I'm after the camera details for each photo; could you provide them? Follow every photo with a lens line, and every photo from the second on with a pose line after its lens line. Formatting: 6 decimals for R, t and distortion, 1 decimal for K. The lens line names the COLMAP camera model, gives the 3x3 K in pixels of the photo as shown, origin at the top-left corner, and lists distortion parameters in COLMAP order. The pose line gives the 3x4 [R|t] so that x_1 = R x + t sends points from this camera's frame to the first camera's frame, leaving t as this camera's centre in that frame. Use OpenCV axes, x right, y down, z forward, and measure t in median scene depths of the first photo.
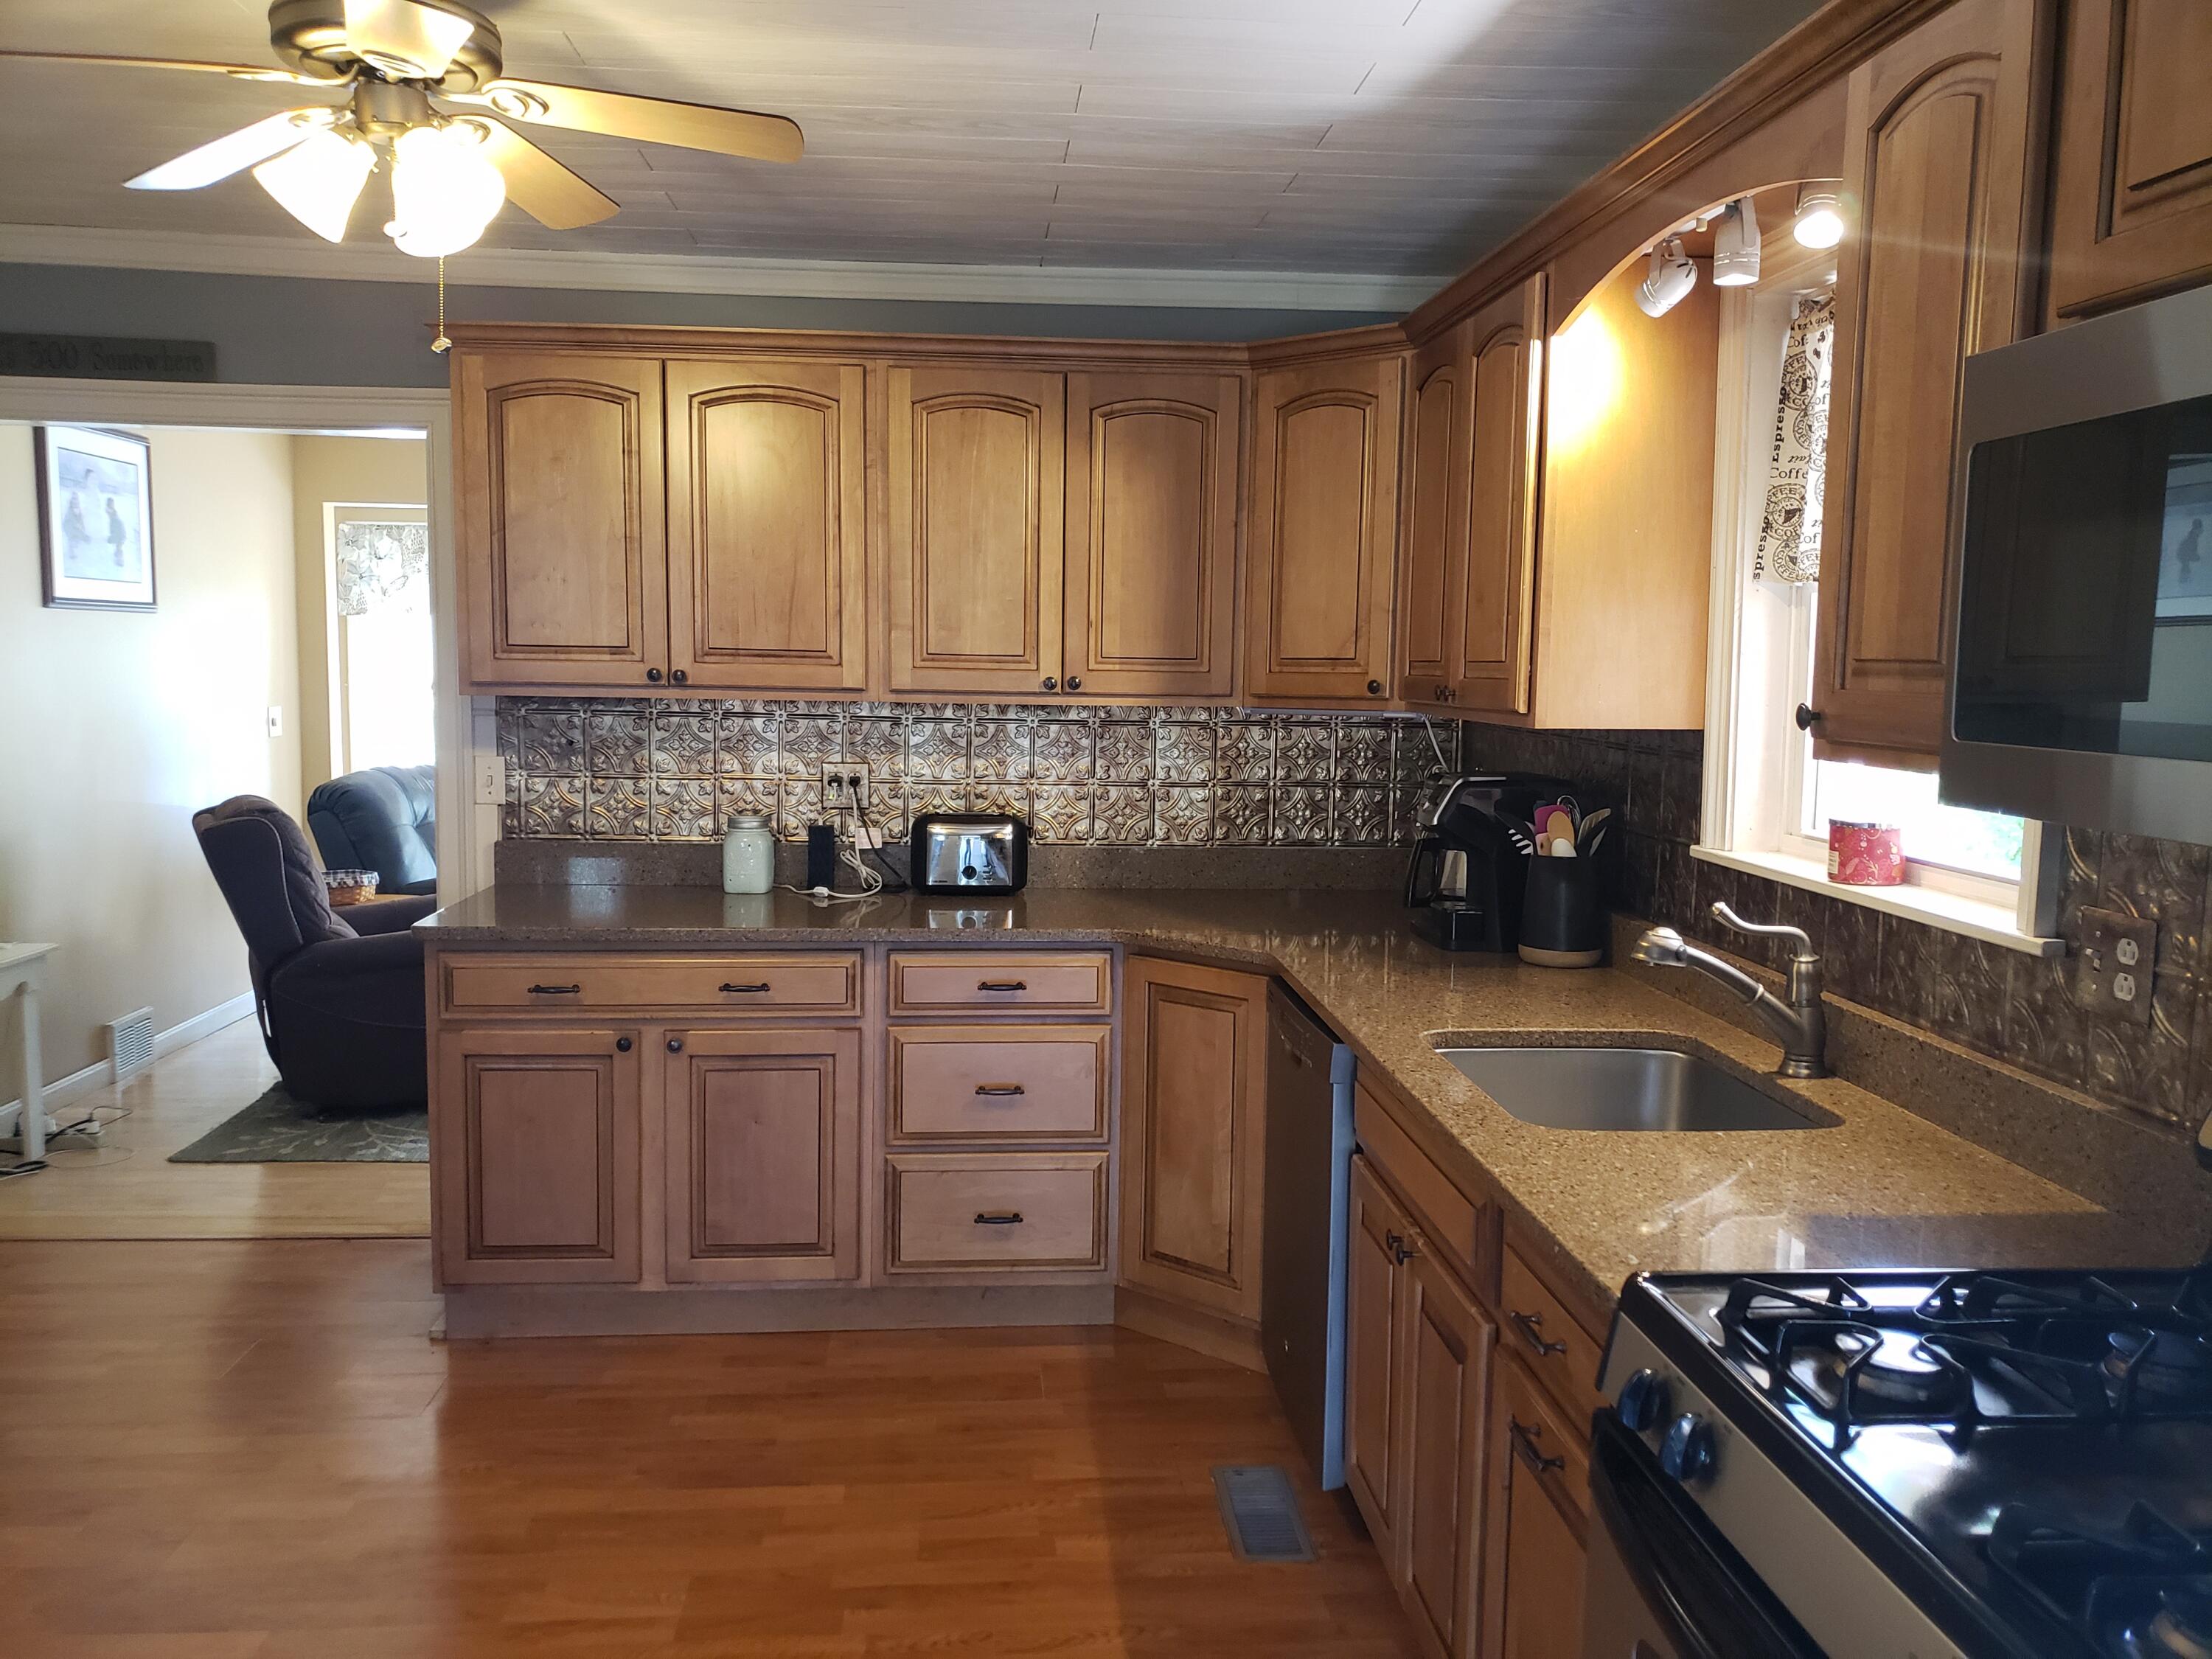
lens RADIAL K [[1742.4, 0, 1115.7], [0, 1742.4, 840.0], [0, 0, 1]] dist [0.055012, -0.040182]
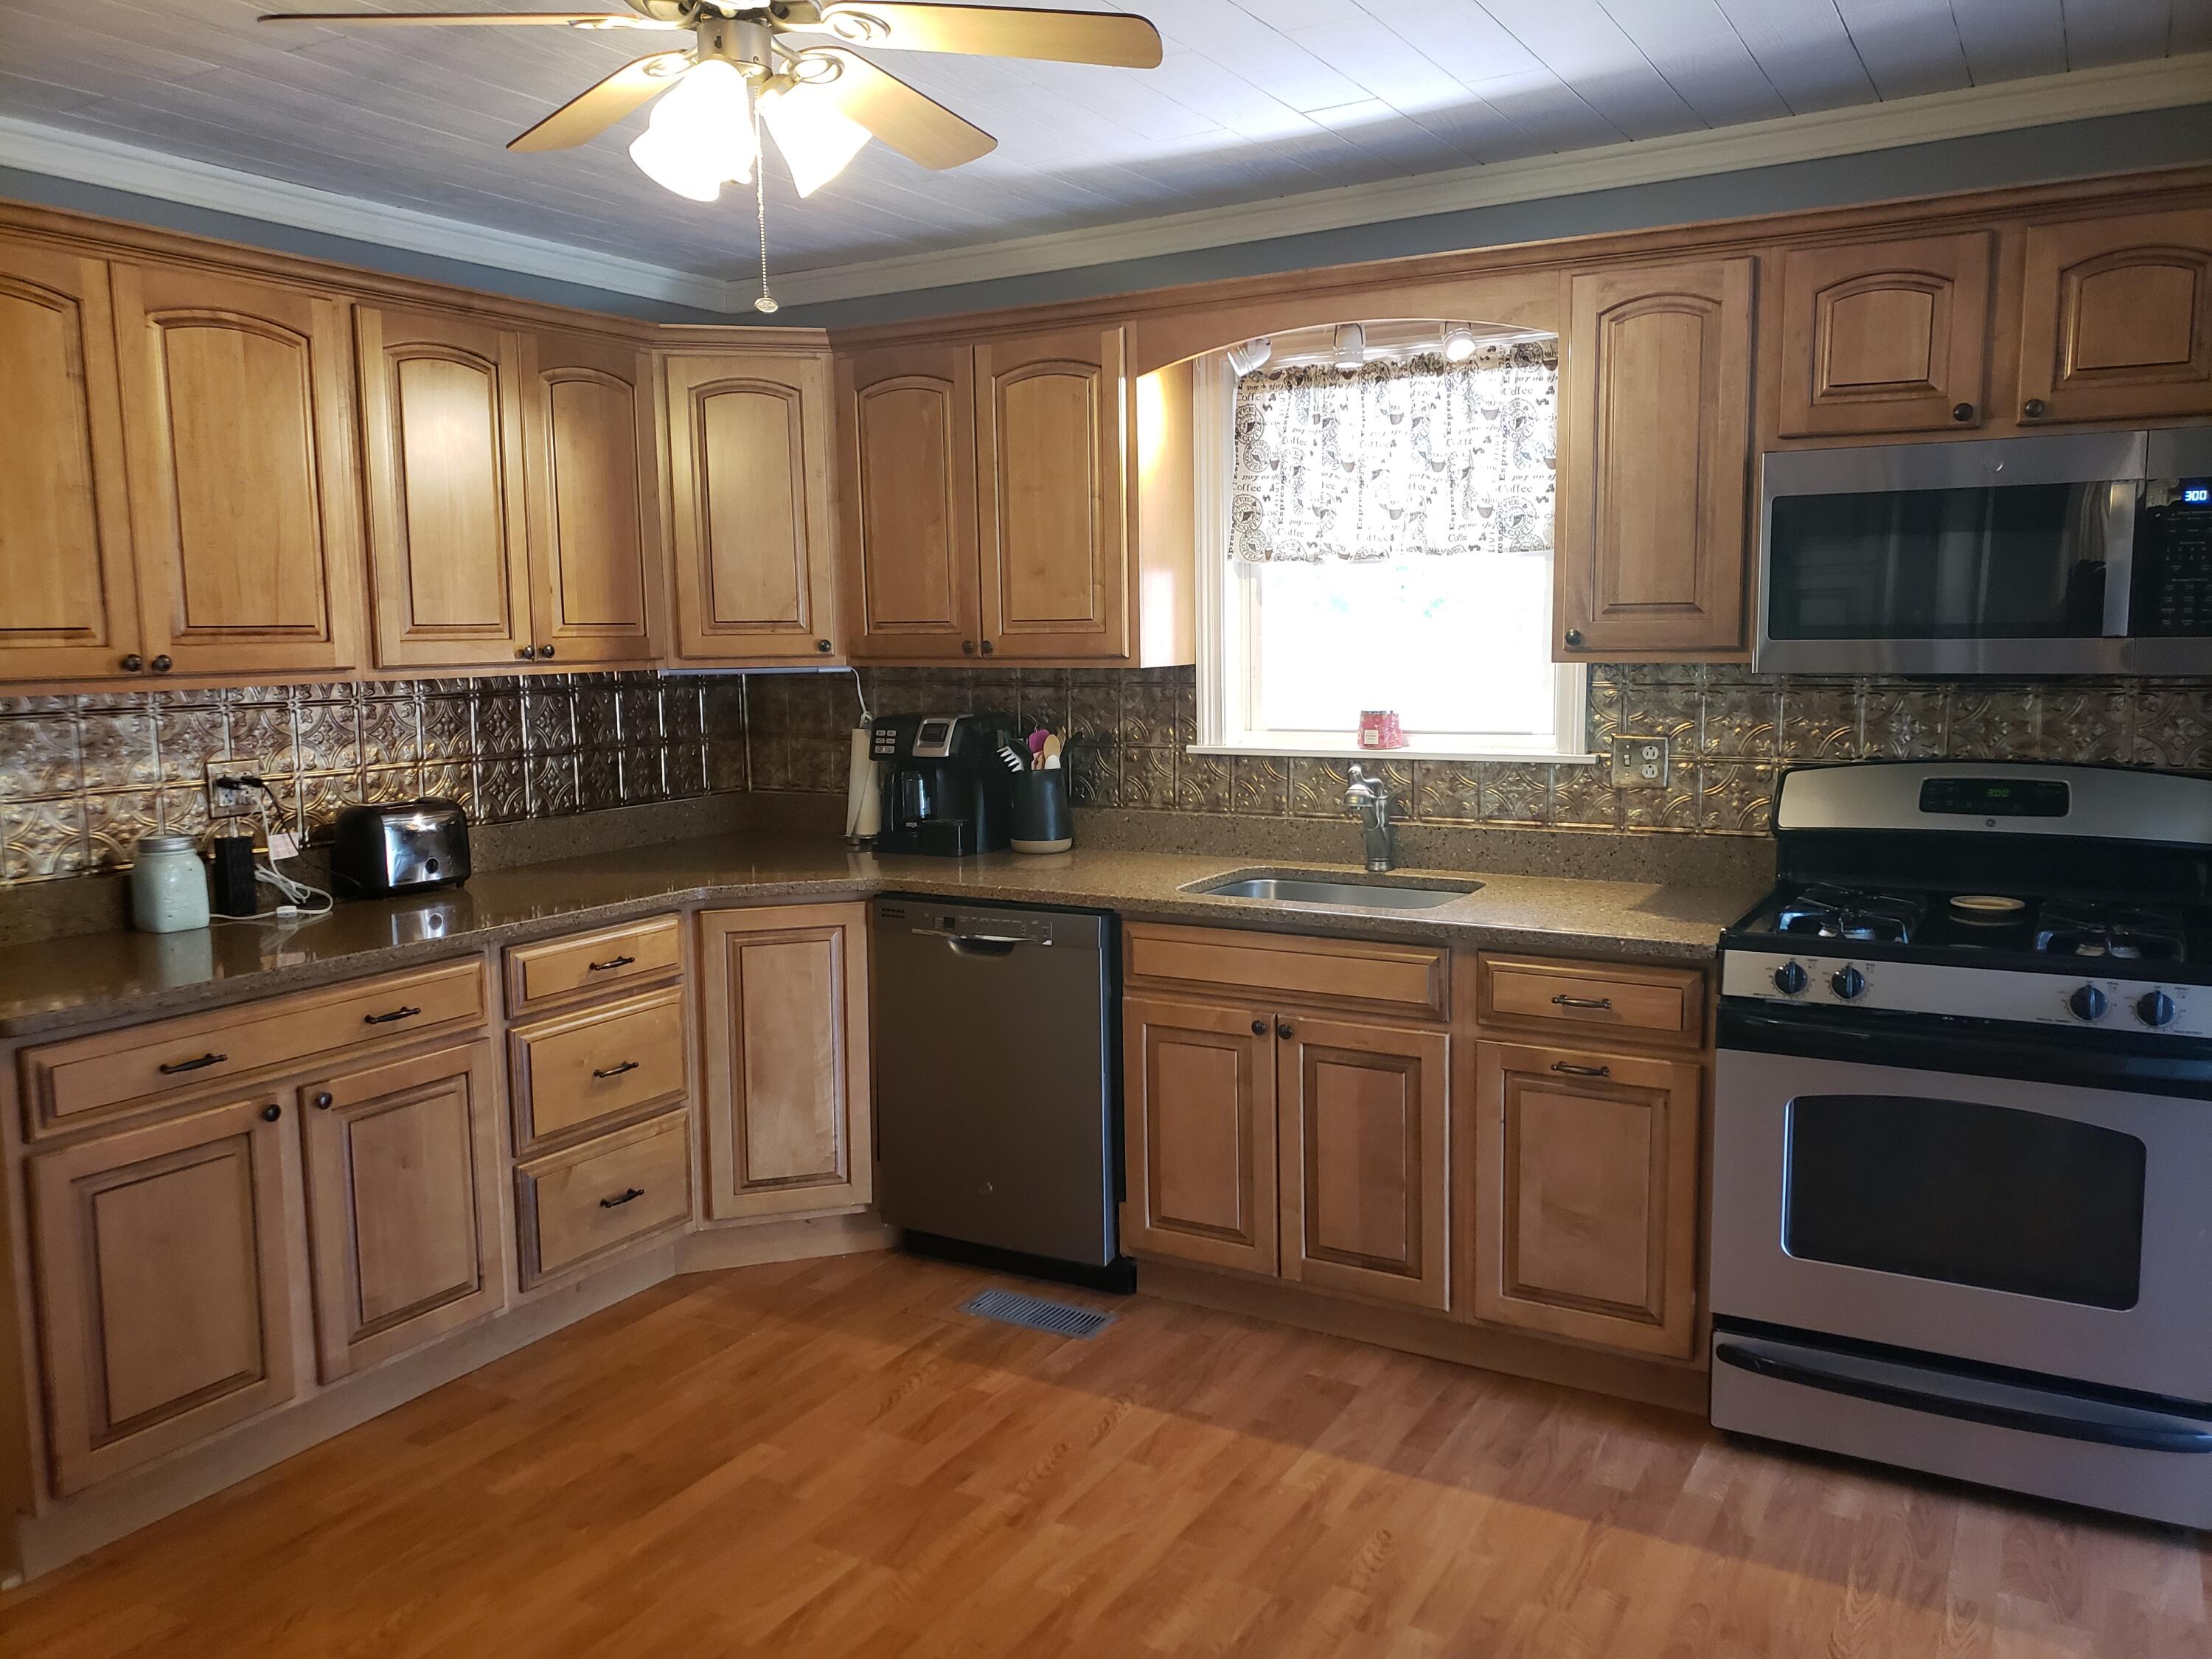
lens RADIAL K [[1742.4, 0, 1106.4], [0, 1742.4, 824.8], [0, 0, 1]] dist [0.055012, -0.040182]
pose [[0.564372, -0.119677, 0.816800, -0.705867], [0.109821, 0.991526, 0.069396, -0.030519], [-0.818183, 0.050537, 0.572732, 0.201372]]
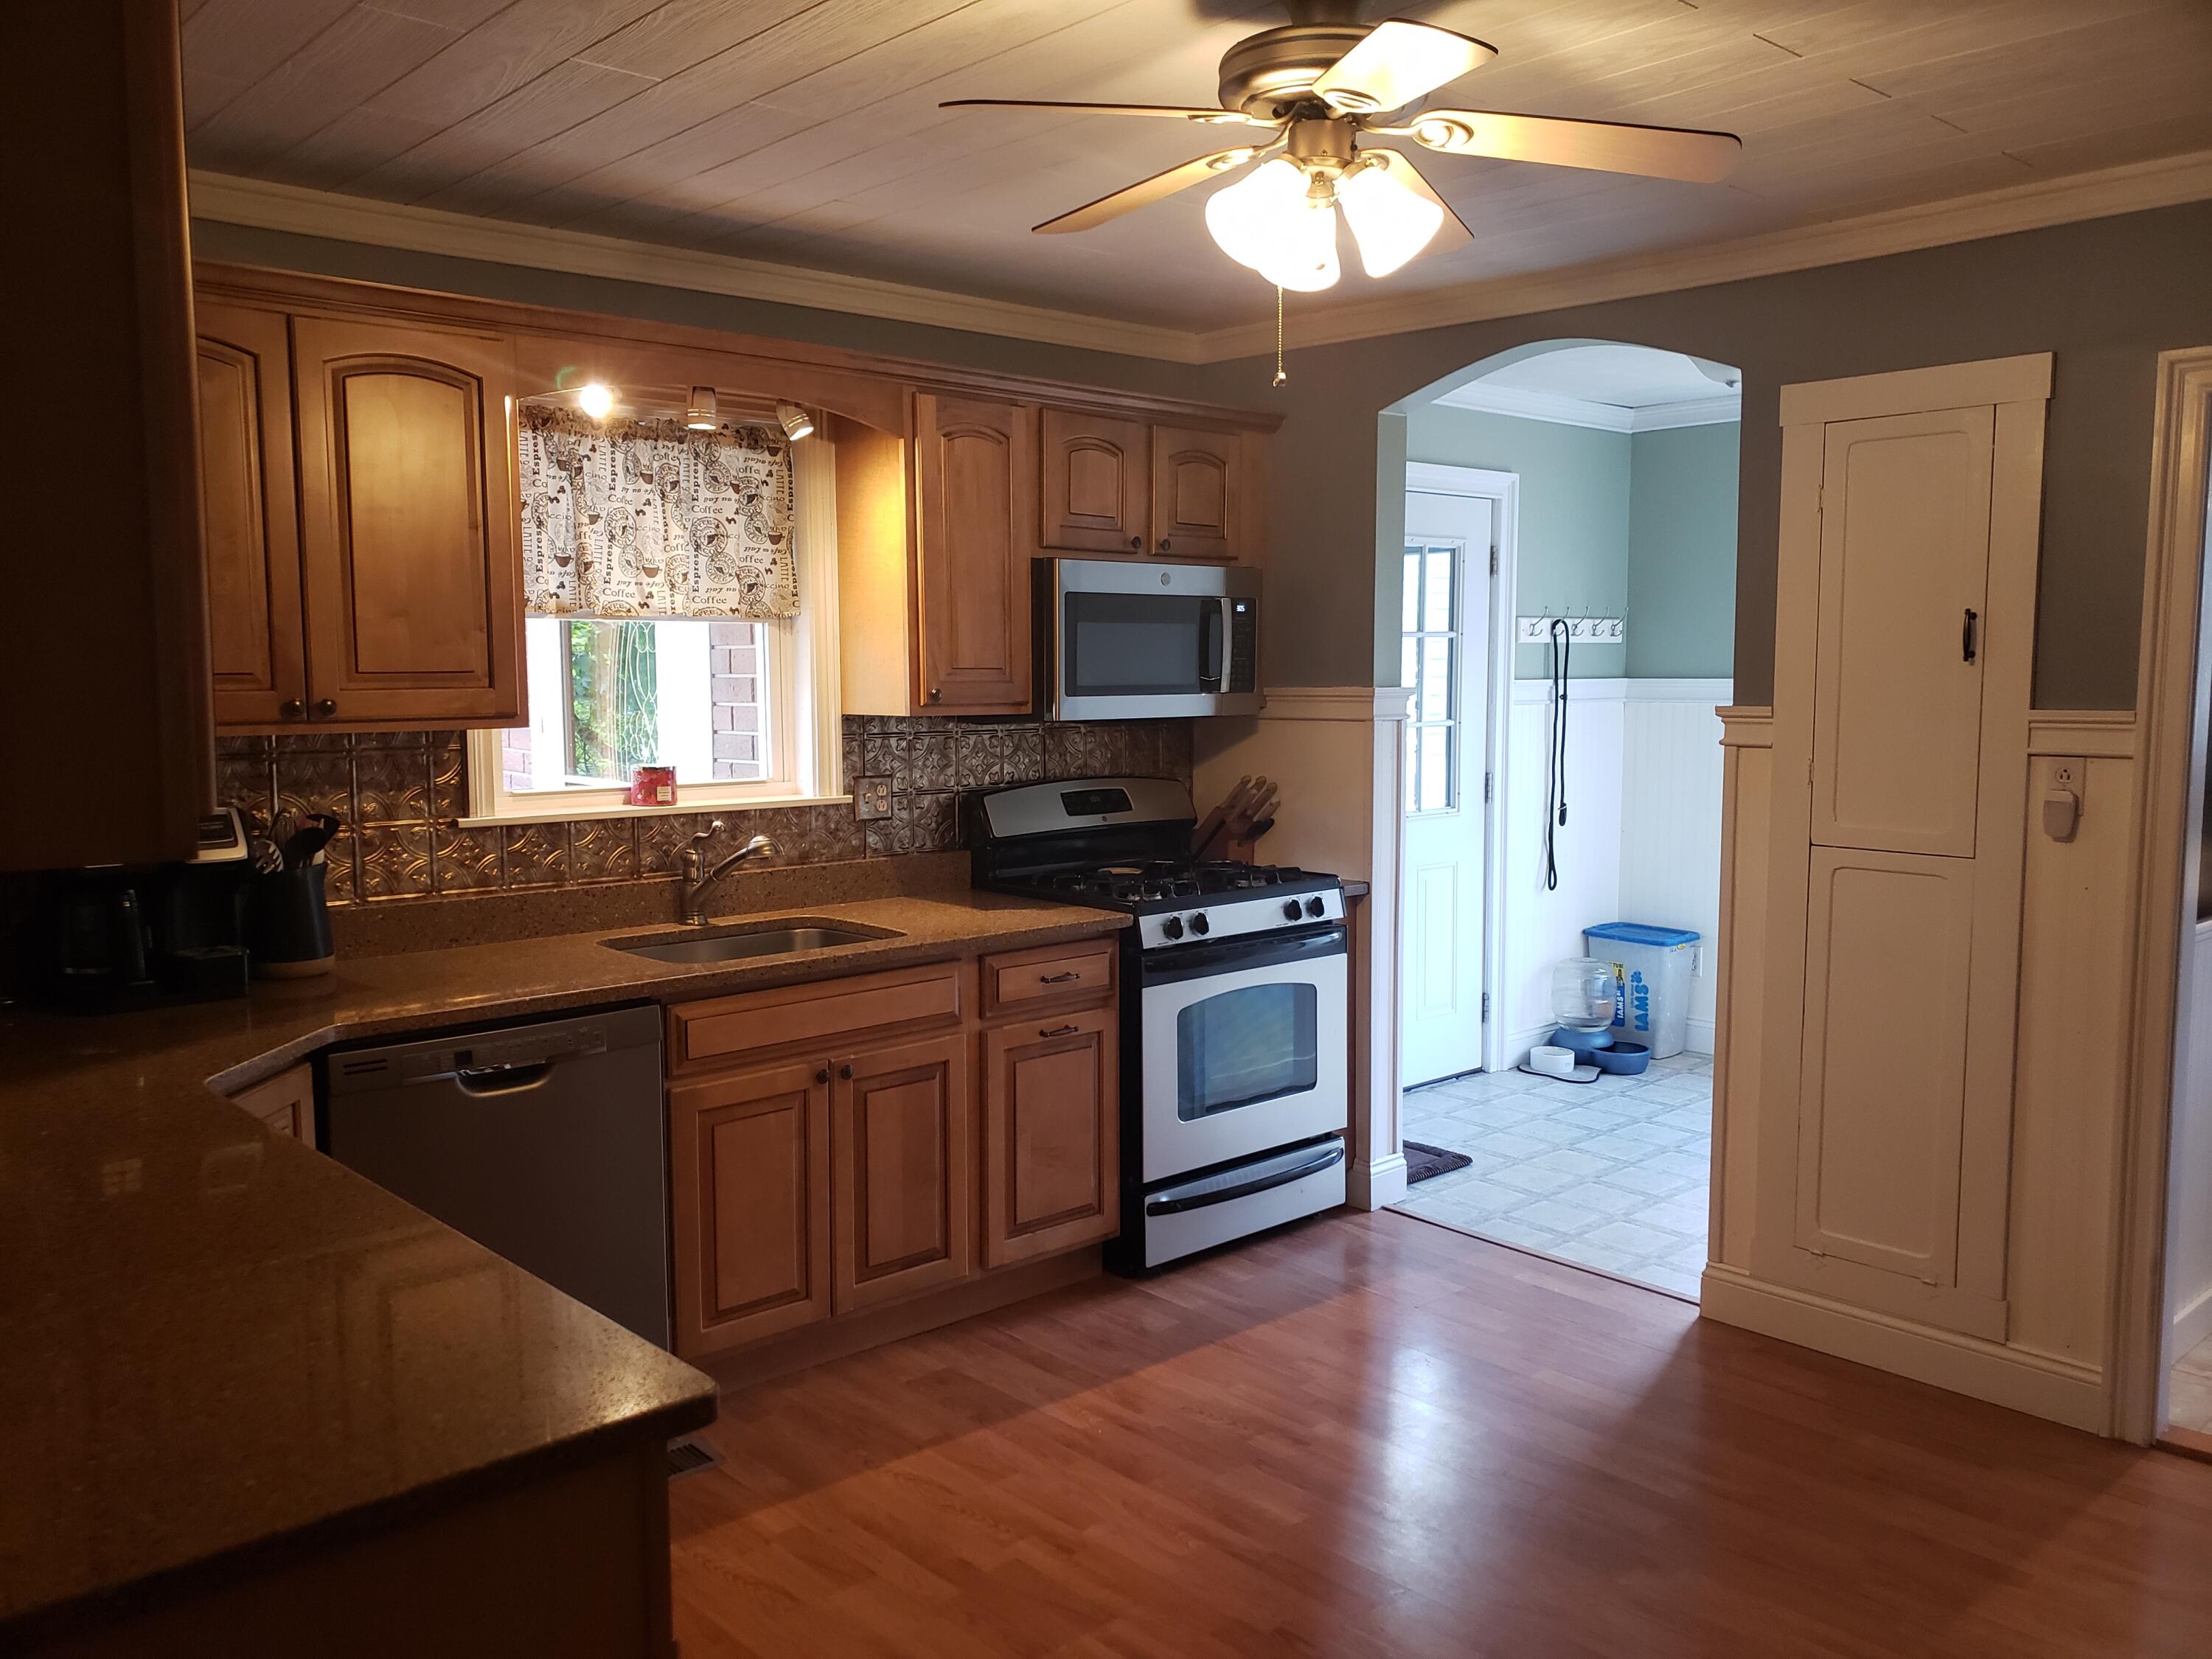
lens RADIAL K [[1742.4, 0, 1062.3], [0, 1742.4, 843.9], [0, 0, 1]] dist [0.055012, -0.040182]
pose [[-0.612795, -0.090165, 0.785081, -0.724886], [0.078309, 0.981651, 0.173864, -0.128807], [-0.786352, 0.168022, -0.594491, 1.130814]]
